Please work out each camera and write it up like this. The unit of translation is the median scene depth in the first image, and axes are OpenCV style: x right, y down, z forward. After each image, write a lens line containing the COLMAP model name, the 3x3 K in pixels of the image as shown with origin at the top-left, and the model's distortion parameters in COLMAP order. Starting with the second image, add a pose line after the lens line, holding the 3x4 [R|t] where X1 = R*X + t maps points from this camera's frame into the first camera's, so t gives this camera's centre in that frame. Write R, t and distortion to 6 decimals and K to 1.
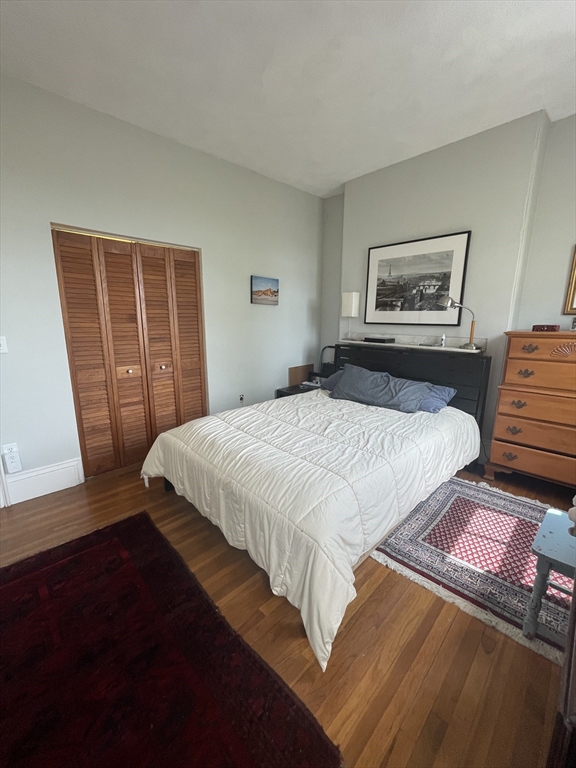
lens RADIAL K [[310.5, 0, 289.6], [0, 310.5, 383.3], [0, 0, 1]] dist [-0.003344, 0.000228]
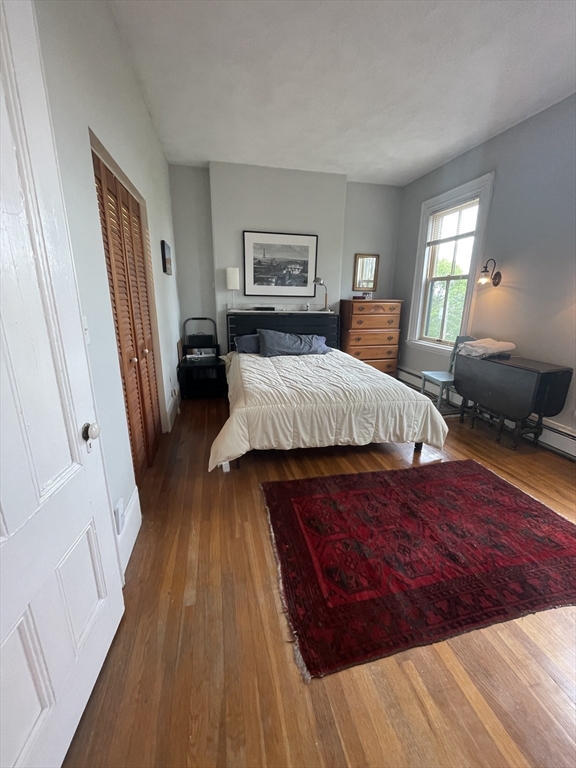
lens RADIAL K [[310.5, 0, 289.2], [0, 310.5, 383.6], [0, 0, 1]] dist [-0.003344, 0.000228]
pose [[0.530384, -0.230771, 0.815744, -0.954948], [0.163236, 0.972031, 0.168850, -0.049283], [-0.831894, 0.043604, 0.553219, 0.282120]]
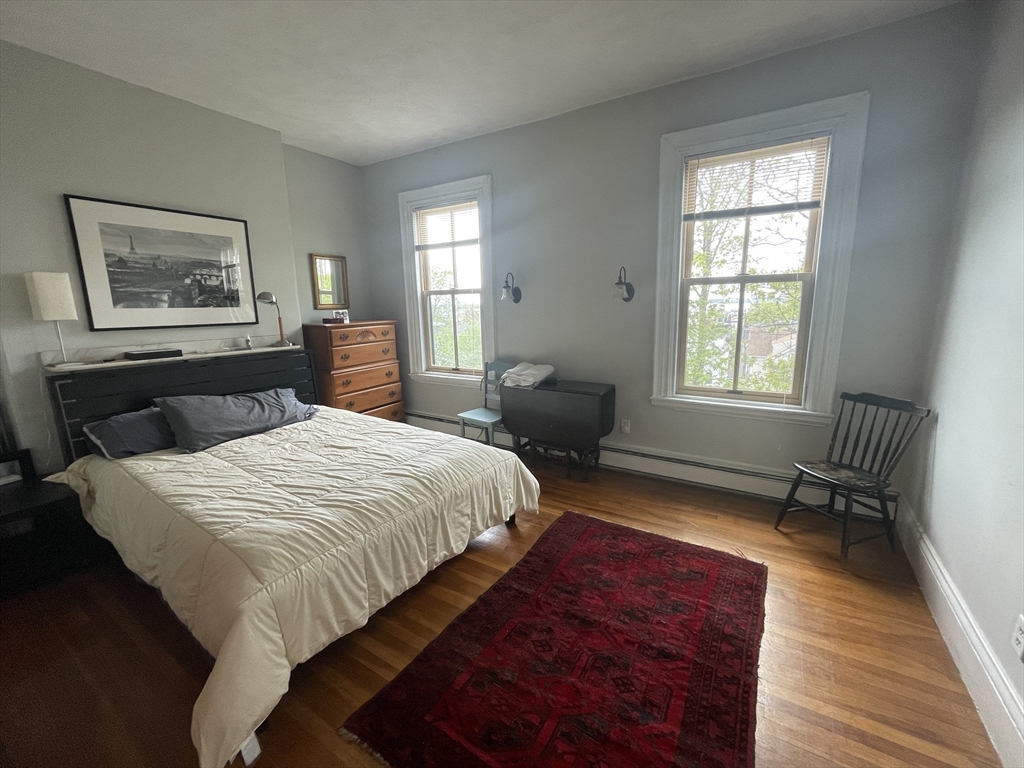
lens RADIAL K [[414.0, 0, 511.5], [0, 414.0, 382.1], [0, 0, 1]] dist [-0.003344, 0.000228]
pose [[-0.222927, -0.189133, 0.956312, -0.852553], [0.211815, 0.948163, 0.236898, -0.162855], [-0.951545, 0.255372, -0.171310, 0.585123]]
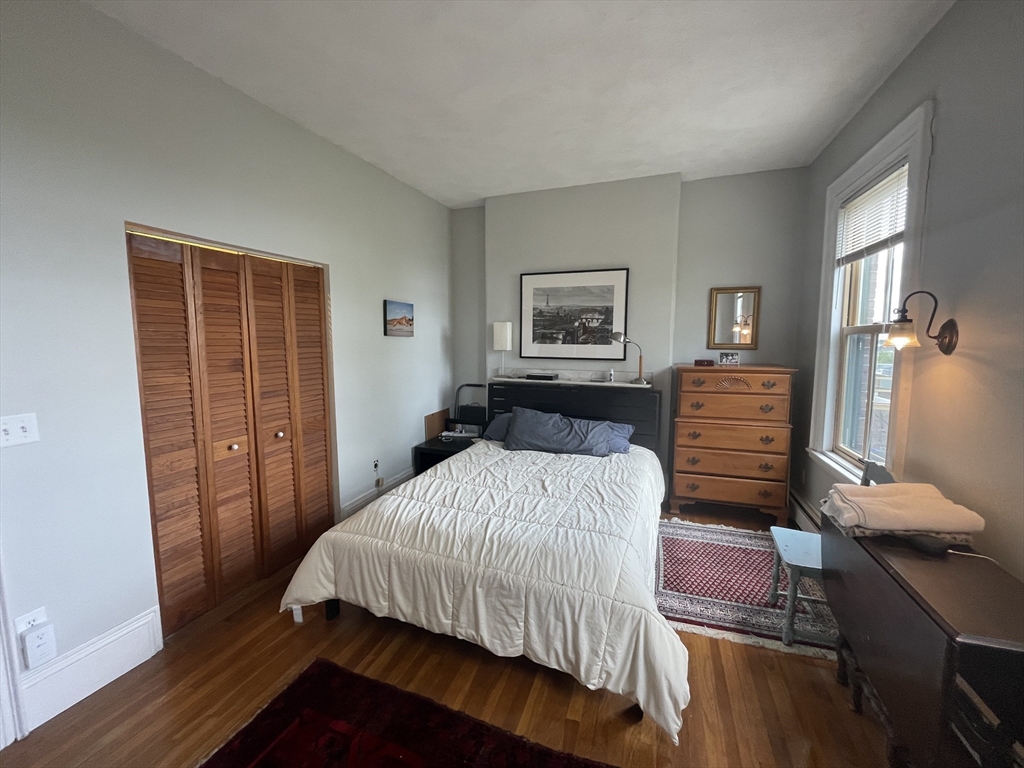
lens RADIAL K [[414.0, 0, 511.4], [0, 414.0, 381.2], [0, 0, 1]] dist [-0.003344, 0.000228]
pose [[0.905114, -0.051115, 0.422086, -0.355905], [0.092548, 0.992629, -0.078251, -0.054507], [-0.414975, 0.109890, 0.903172, -0.024181]]
